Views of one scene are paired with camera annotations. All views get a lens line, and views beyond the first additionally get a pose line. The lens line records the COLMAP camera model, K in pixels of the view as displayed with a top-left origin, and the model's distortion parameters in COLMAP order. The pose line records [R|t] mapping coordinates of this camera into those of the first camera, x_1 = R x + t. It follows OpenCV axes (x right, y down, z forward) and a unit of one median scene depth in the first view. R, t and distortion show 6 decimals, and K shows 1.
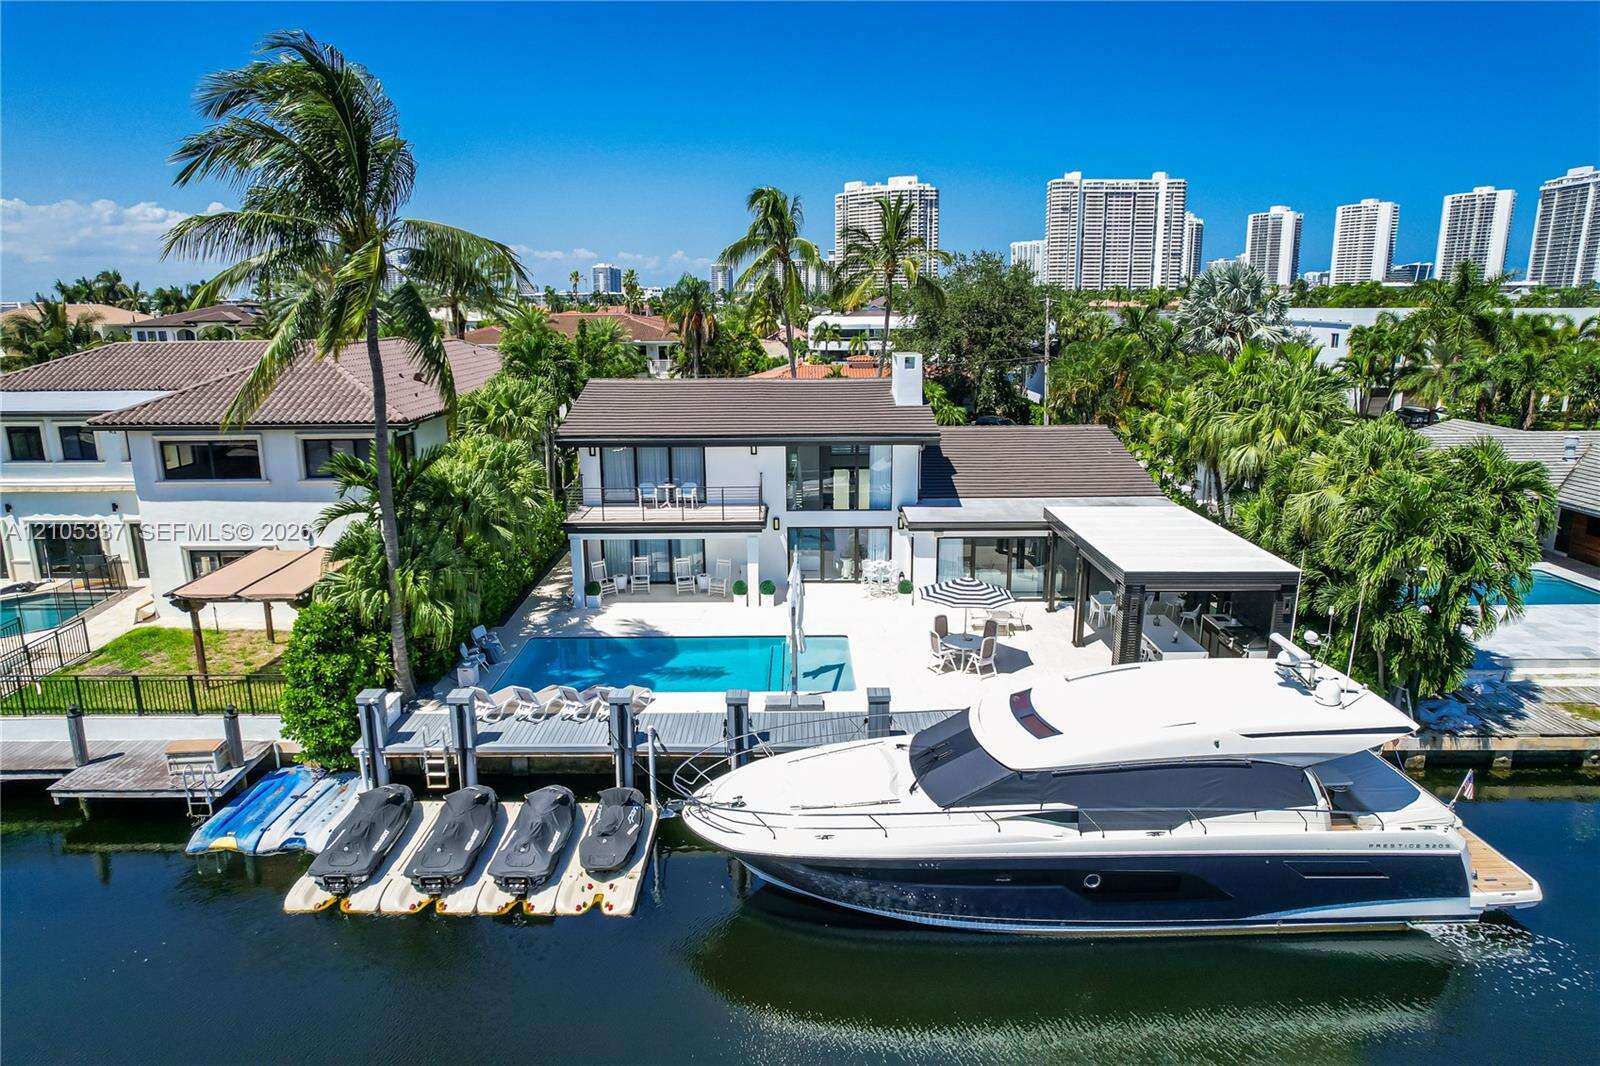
lens RADIAL K [[1016.8, 0, 792.3], [0, 1016.8, 541.6], [0, 0, 1]] dist [-0.077478, 0.069434]
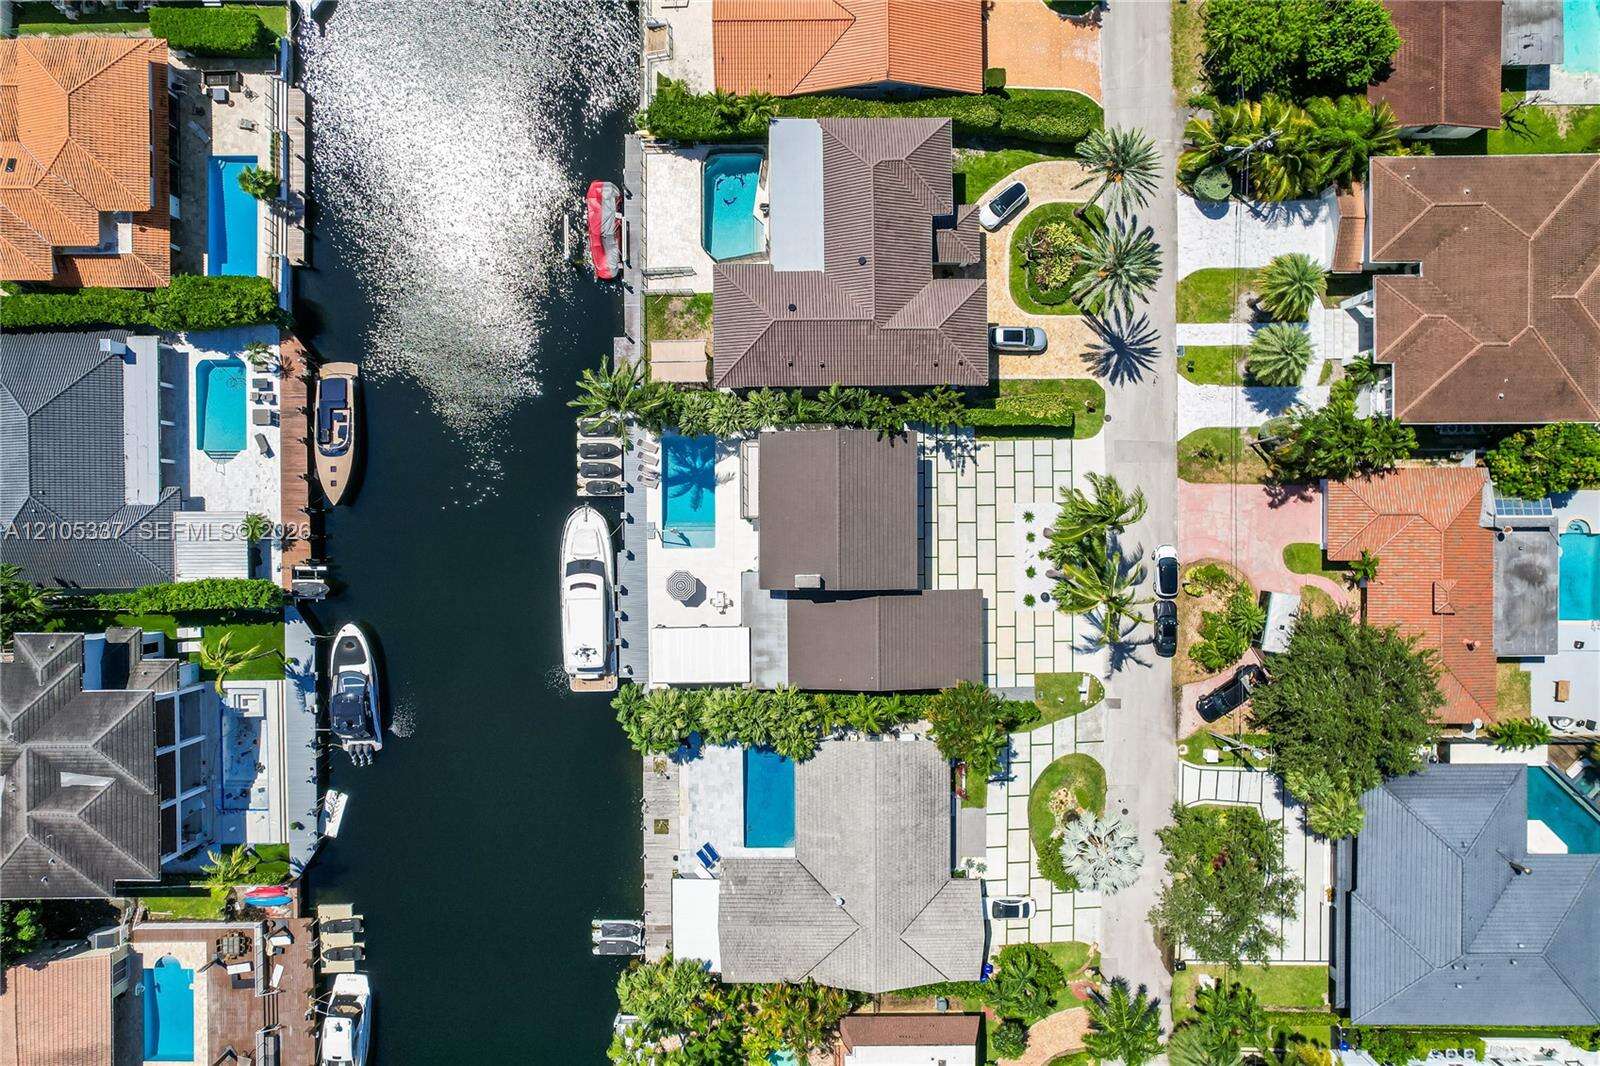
lens RADIAL K [[1016.8, 0, 792.3], [0, 1016.8, 541.6], [0, 0, 1]] dist [-0.077478, 0.069434]
pose [[0.008553, 0.999726, 0.021777, -0.001118], [-0.223136, -0.019320, 0.974596, -0.108245], [0.974750, -0.013195, 0.222909, 0.021610]]
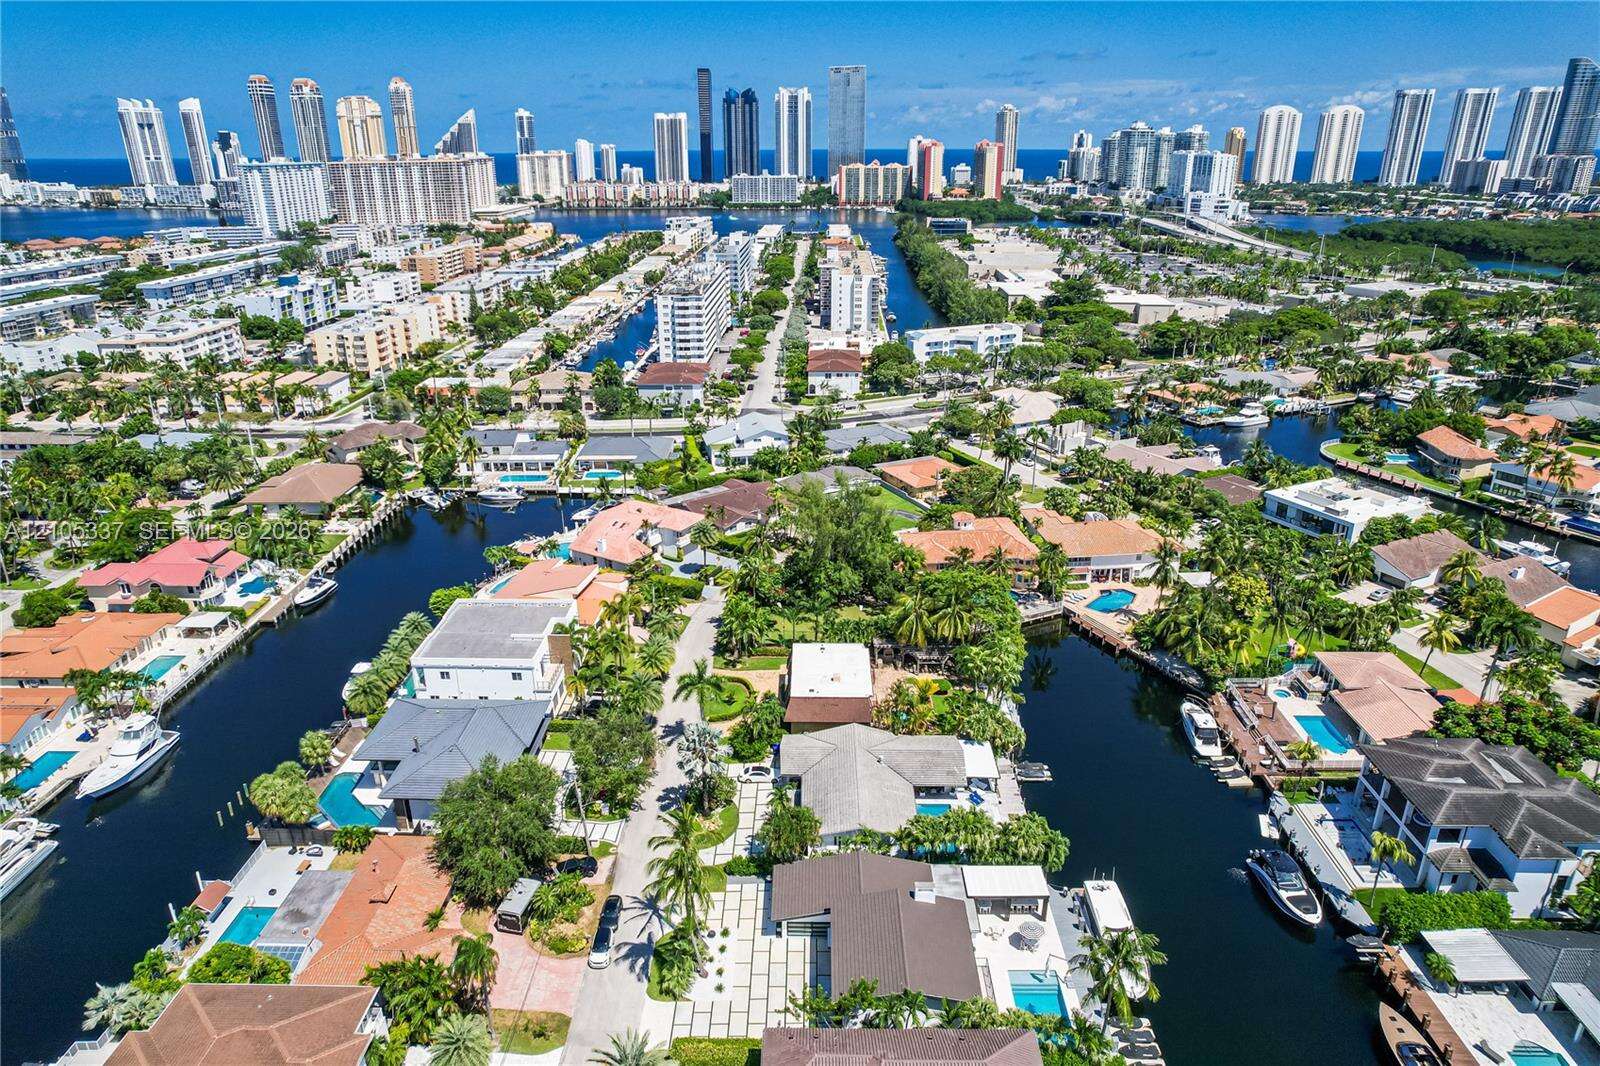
lens RADIAL K [[1016.8, 0, 792.3], [0, 1016.8, 541.6], [0, 0, 1]] dist [-0.077478, 0.069434]
pose [[0.022504, -0.358288, 0.933340, -0.093276], [0.238673, 0.908507, 0.343001, -0.092274], [-0.970839, 0.215044, 0.105959, 0.039442]]
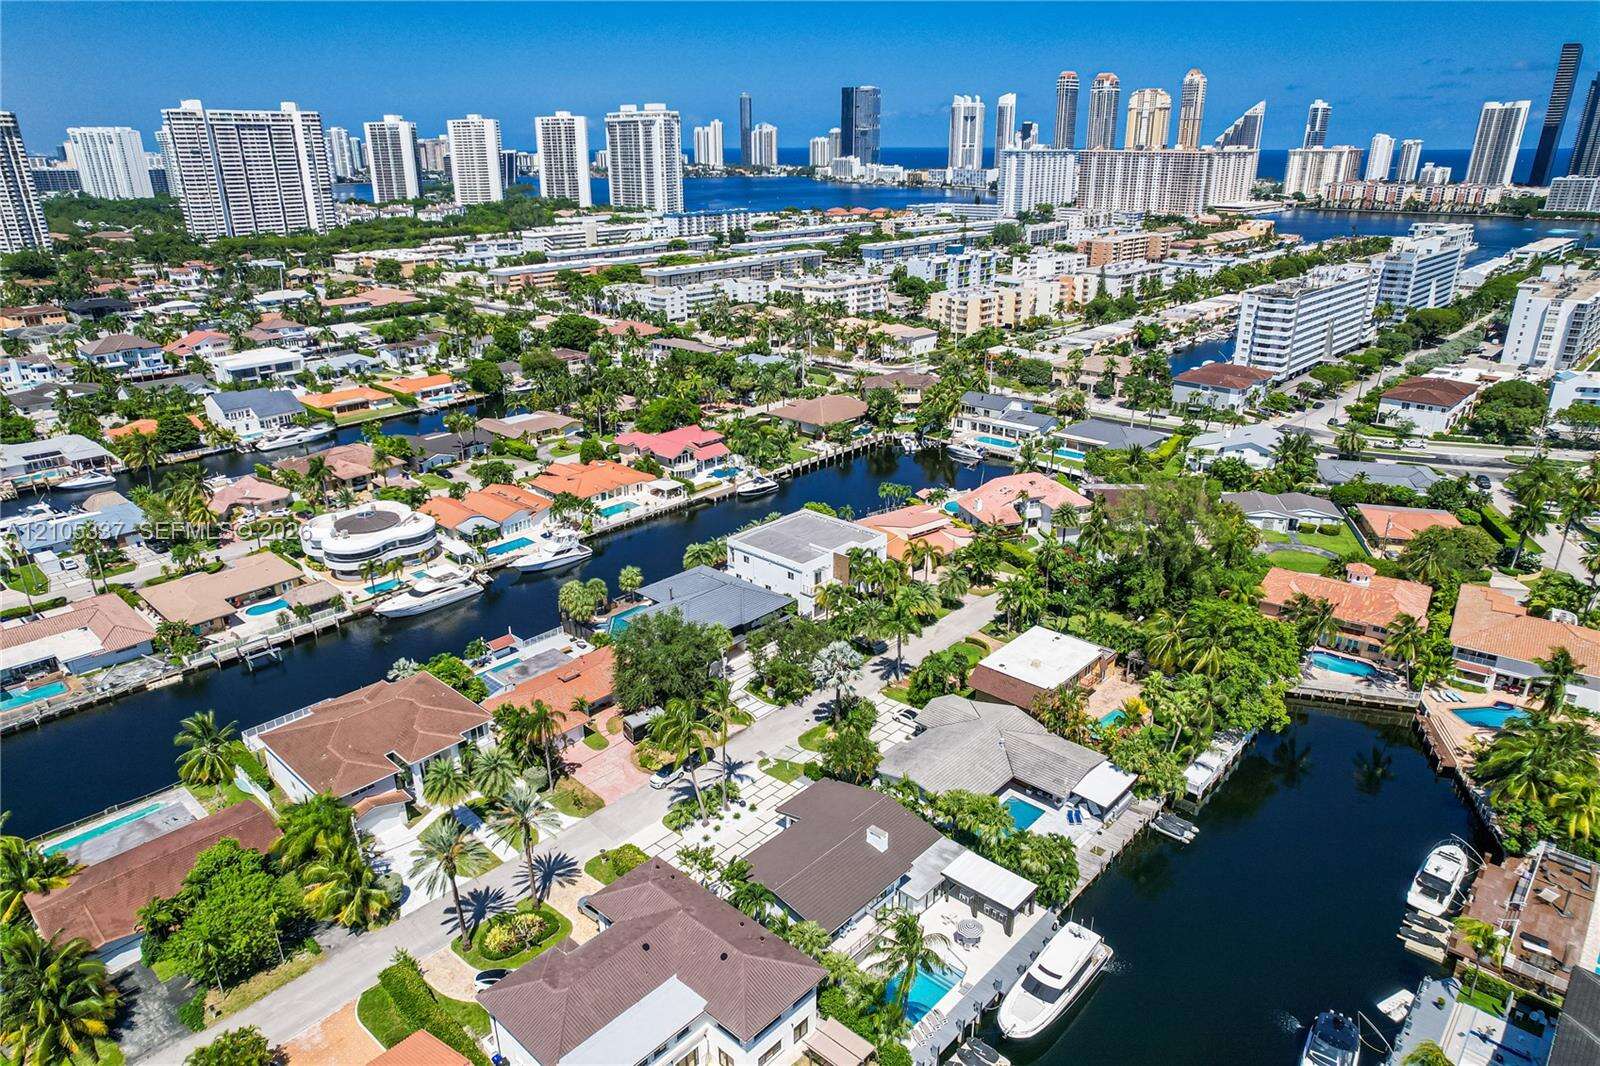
lens RADIAL K [[1016.8, 0, 792.3], [0, 1016.8, 541.6], [0, 0, 1]] dist [-0.077478, 0.069434]
pose [[0.676295, -0.266073, 0.686899, -0.077700], [0.171206, 0.963727, 0.204741, -0.070964], [-0.716459, -0.020864, 0.697317, -0.032567]]
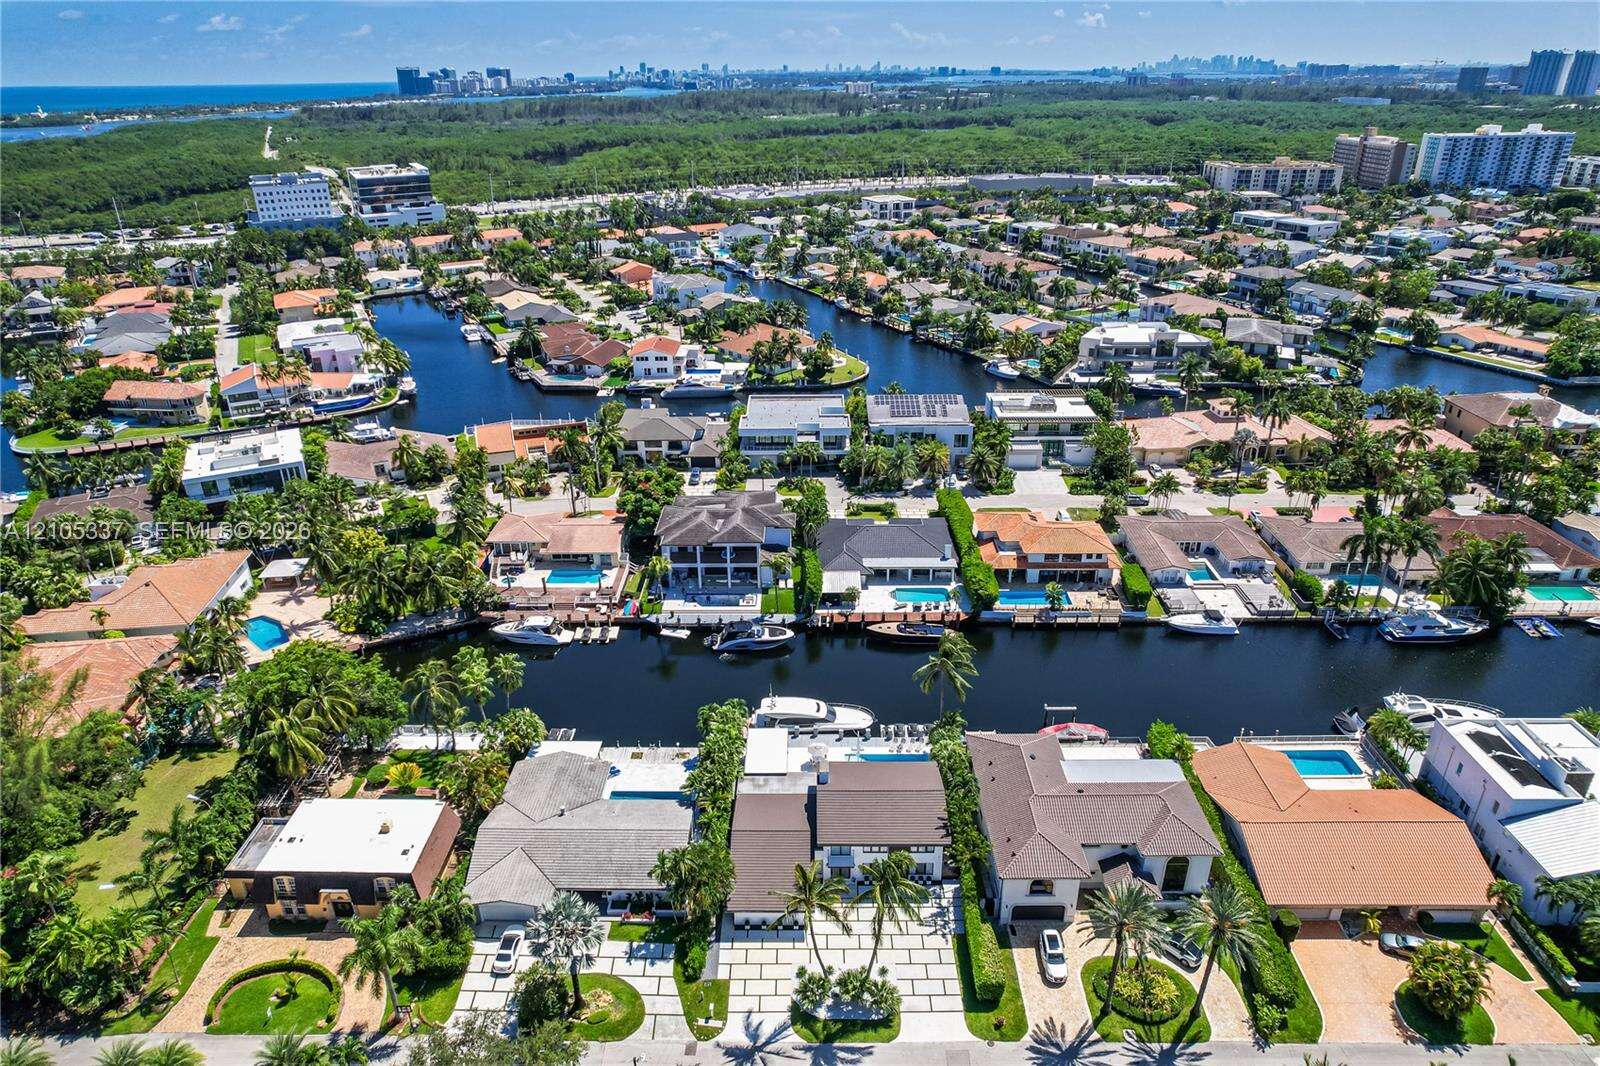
lens RADIAL K [[1016.8, 0, 792.3], [0, 1016.8, 541.6], [0, 0, 1]] dist [-0.077478, 0.069434]
pose [[-0.999665, 0.011500, 0.023169, 0.005893], [0.023461, 0.780308, 0.624956, -0.115068], [-0.010892, 0.625290, -0.780316, 0.130496]]
